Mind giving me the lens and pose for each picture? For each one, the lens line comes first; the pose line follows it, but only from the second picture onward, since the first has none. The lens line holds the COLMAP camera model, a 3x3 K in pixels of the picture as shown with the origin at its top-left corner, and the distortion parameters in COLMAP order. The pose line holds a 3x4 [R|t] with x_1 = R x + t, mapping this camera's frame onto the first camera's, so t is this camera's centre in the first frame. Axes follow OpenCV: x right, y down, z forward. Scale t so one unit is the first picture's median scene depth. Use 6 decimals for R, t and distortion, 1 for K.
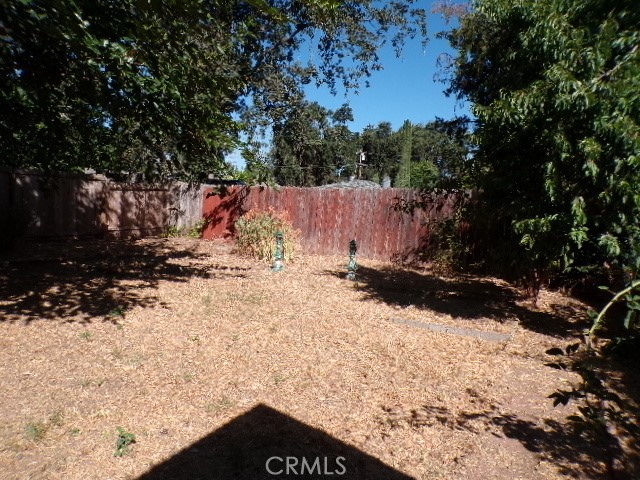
lens RADIAL K [[433.4, 0, 317.1], [0, 433.4, 238.8], [0, 0, 1]] dist [-0.044068, 0.021448]
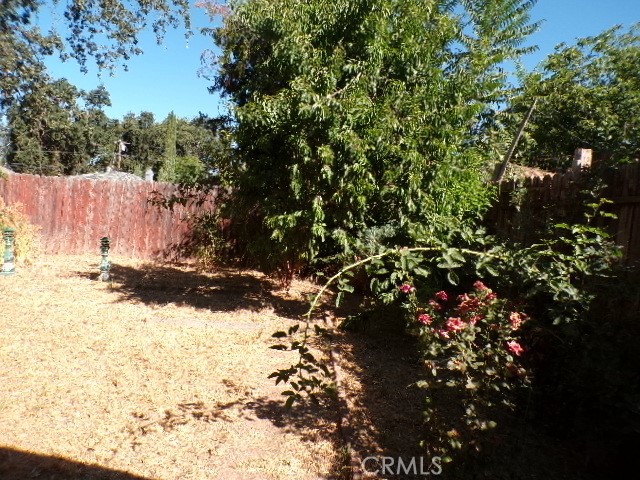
lens RADIAL K [[433.4, 0, 318.5], [0, 433.4, 238.7], [0, 0, 1]] dist [-0.044068, 0.021448]
pose [[0.863540, -0.013533, 0.504099, 0.020395], [0.009234, 0.999897, 0.011025, 0.001740], [-0.504196, -0.004866, 0.863575, -0.001146]]
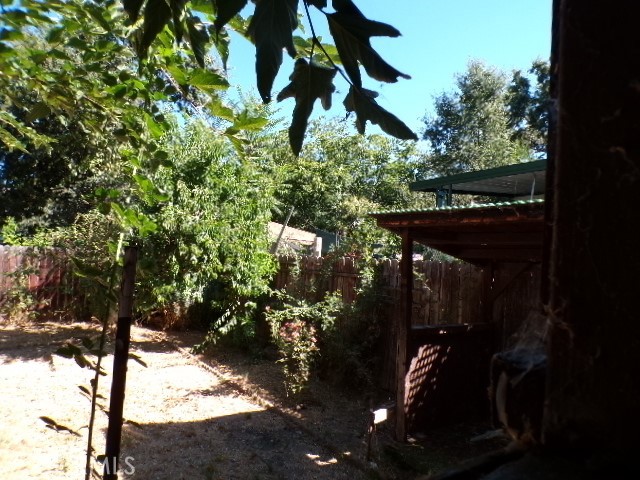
lens RADIAL K [[433.4, 0, 319.6], [0, 433.4, 241.2], [0, 0, 1]] dist [-0.044068, 0.021448]
pose [[0.429001, 0.005962, 0.903284, -0.649177], [0.048736, 0.998369, -0.029737, -0.117691], [-0.901988, 0.056780, 0.428011, -0.268403]]
